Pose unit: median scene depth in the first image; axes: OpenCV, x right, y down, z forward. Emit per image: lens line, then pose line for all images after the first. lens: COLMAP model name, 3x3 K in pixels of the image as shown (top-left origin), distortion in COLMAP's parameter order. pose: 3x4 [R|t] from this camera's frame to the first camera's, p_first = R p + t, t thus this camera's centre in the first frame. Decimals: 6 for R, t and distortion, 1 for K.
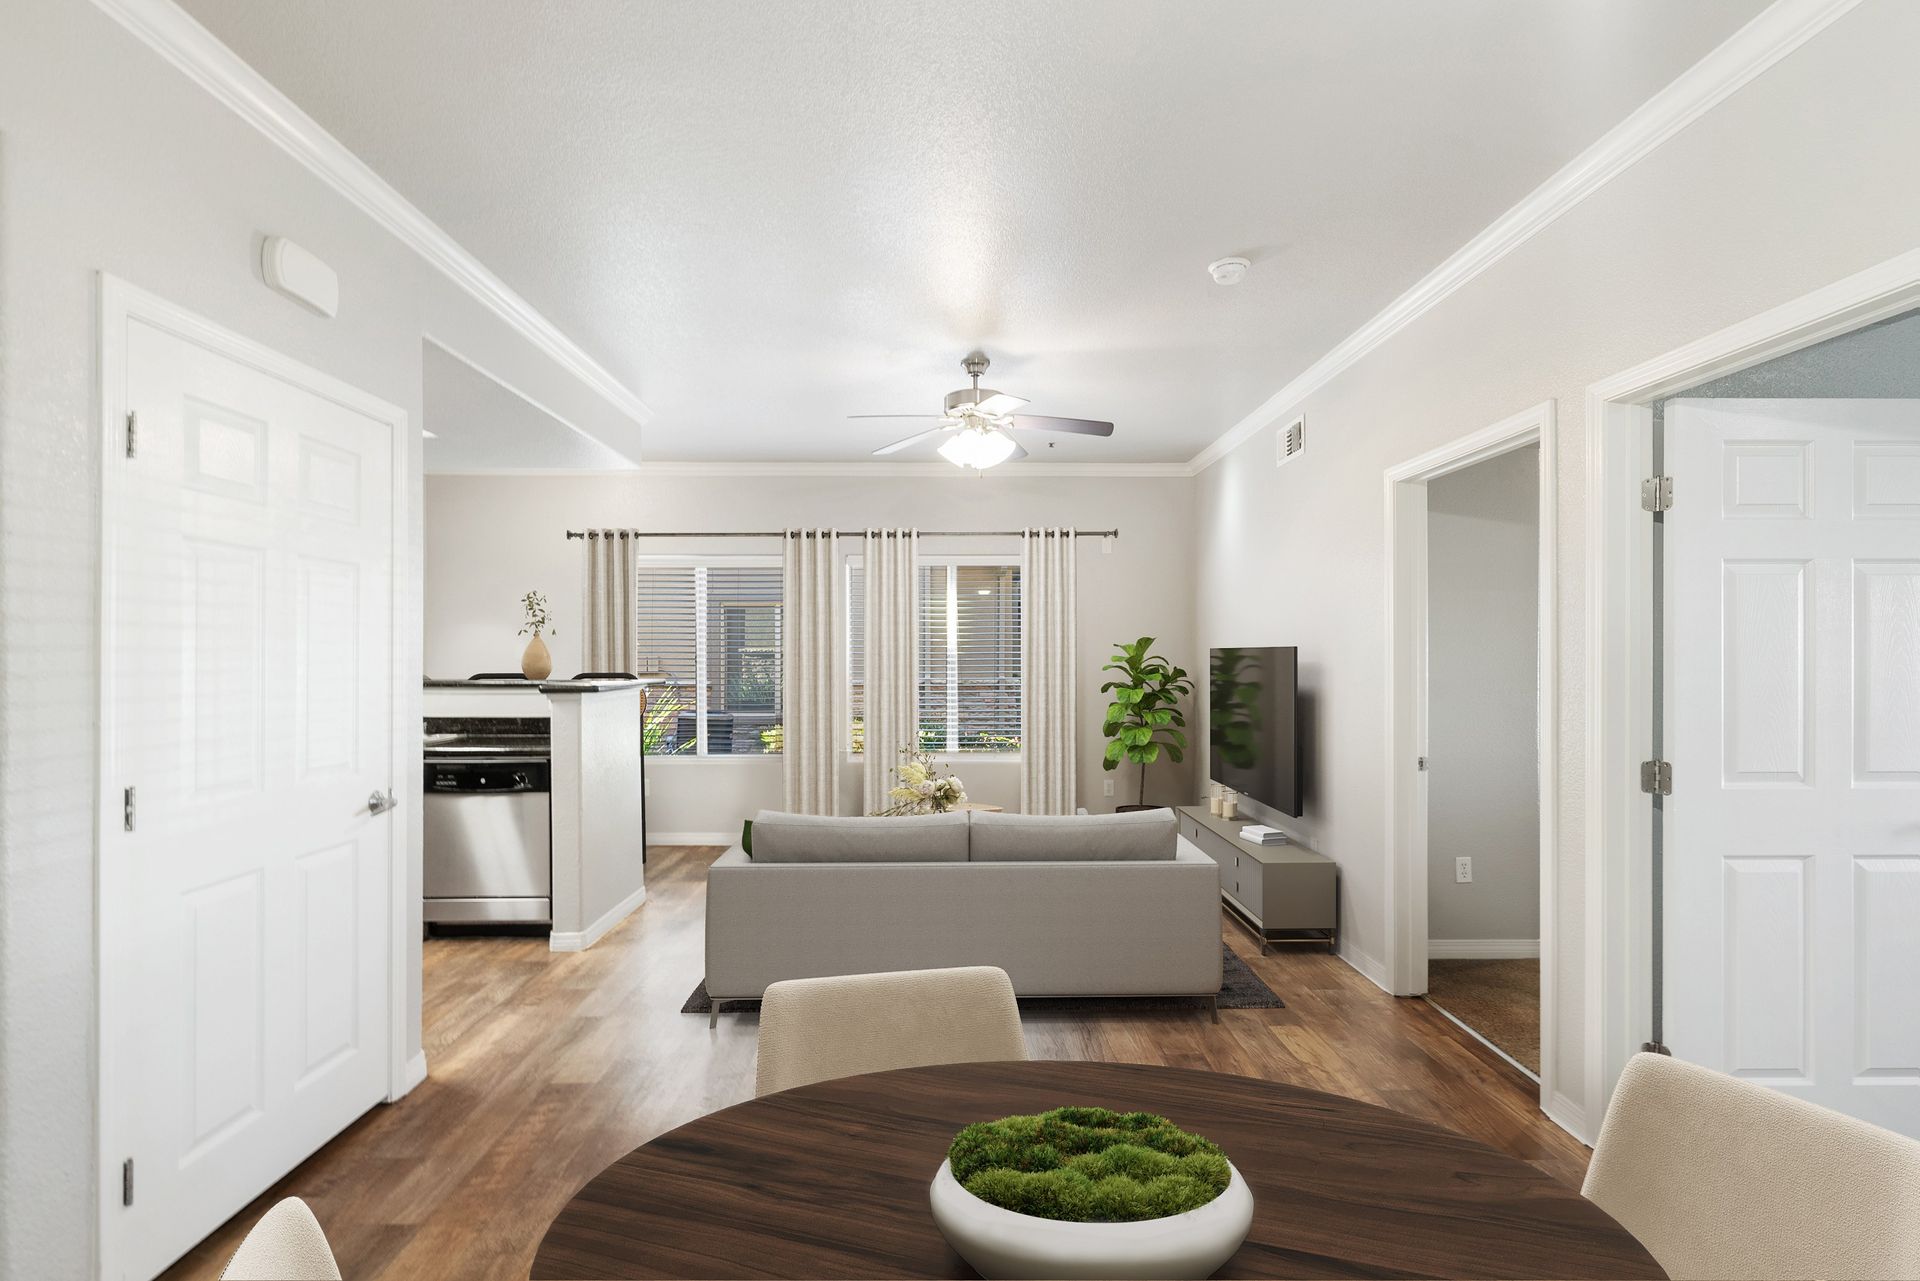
lens RADIAL K [[878.9, 0, 959.5], [0, 878.9, 649.2], [0, 0, 1]] dist [0.000312, 0.000016]
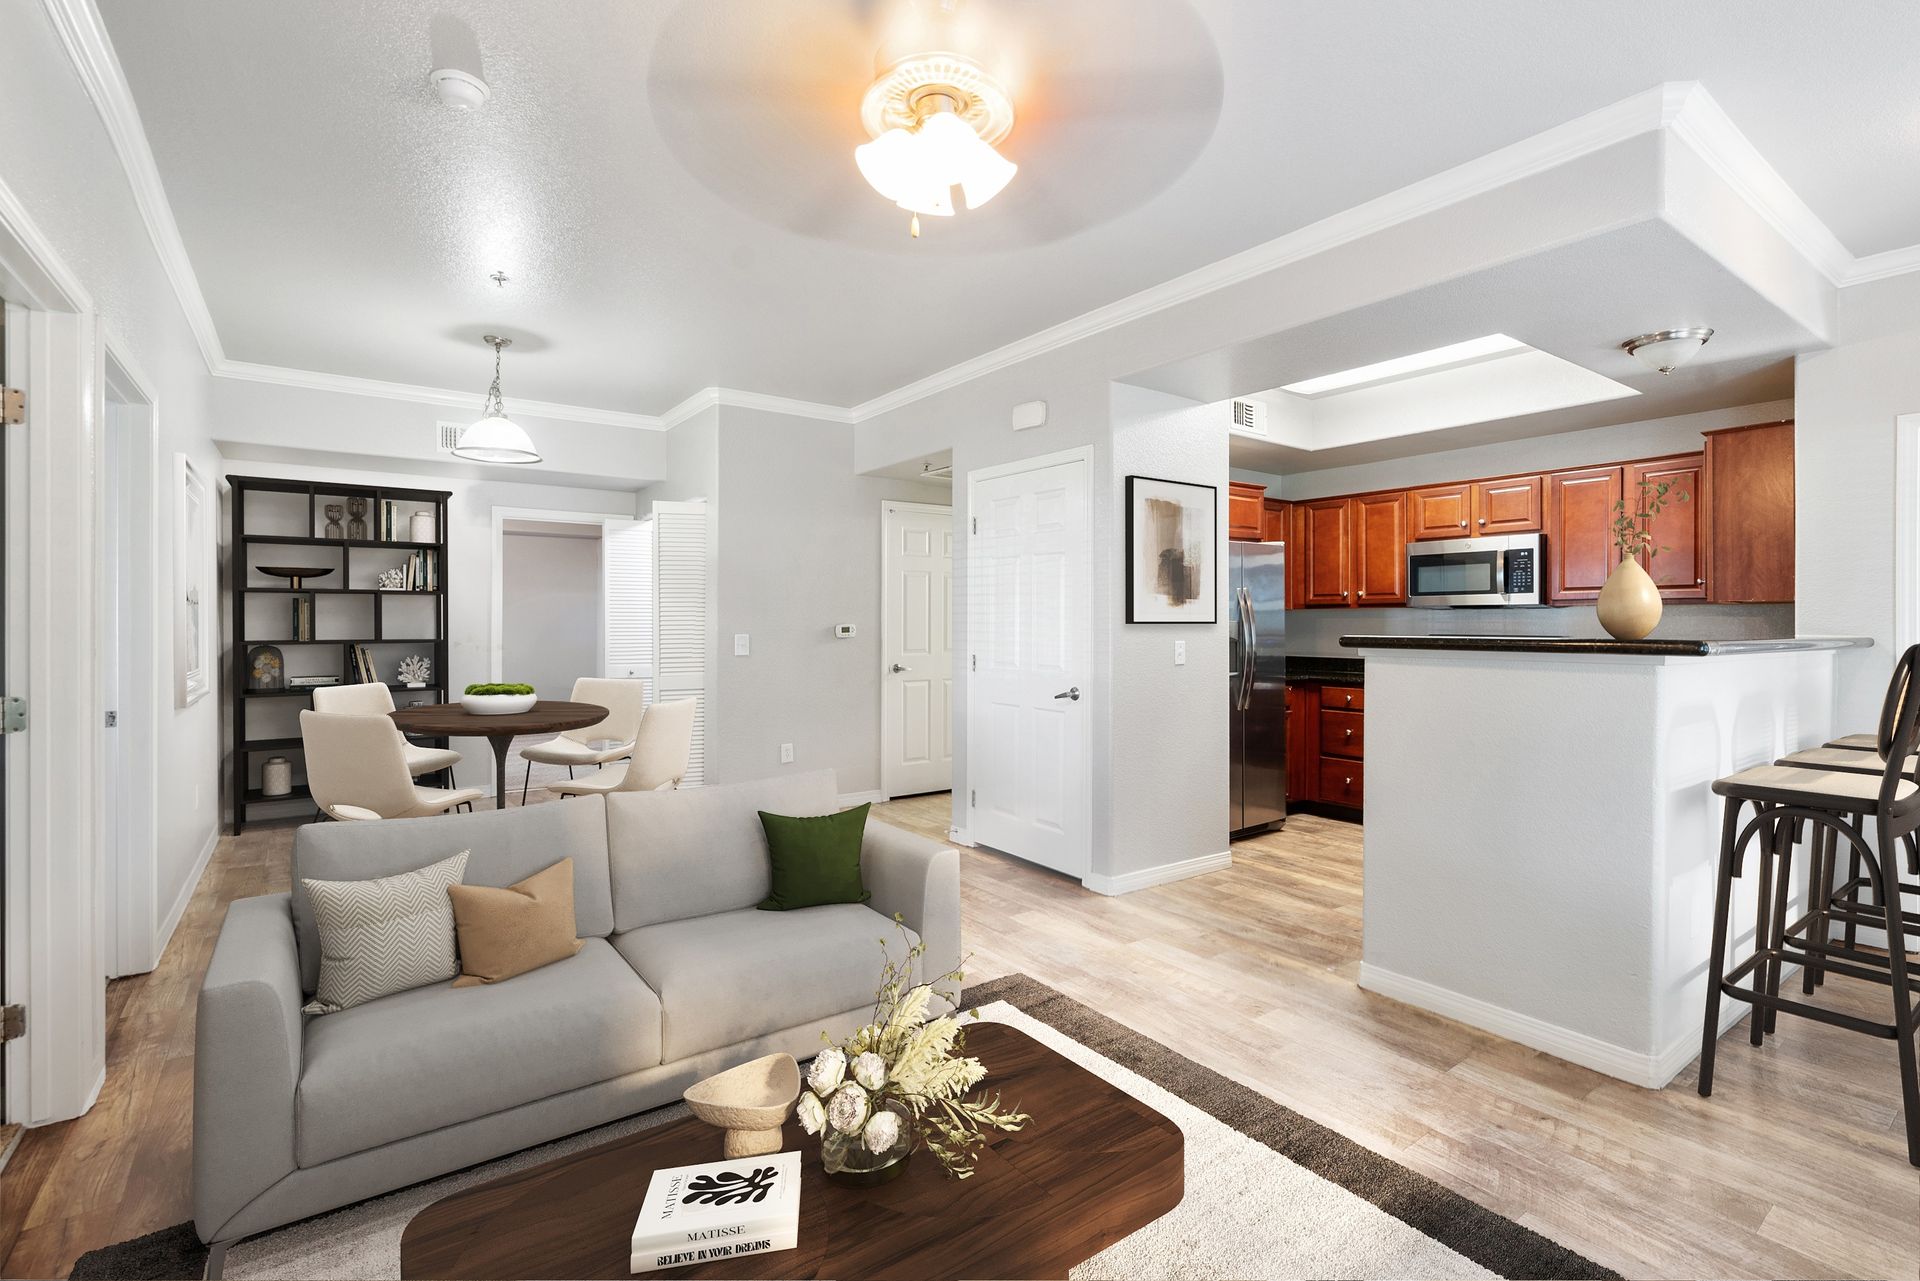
lens RADIAL K [[878.9, 0, 961.9], [0, 878.9, 631.7], [0, 0, 1]] dist [0.000312, 0.000016]
pose [[-0.824486, 0.006673, -0.565844, 0.404446], [0.003992, 0.999974, 0.005977, 0.041880], [0.565869, 0.002669, -0.824491, 2.037762]]
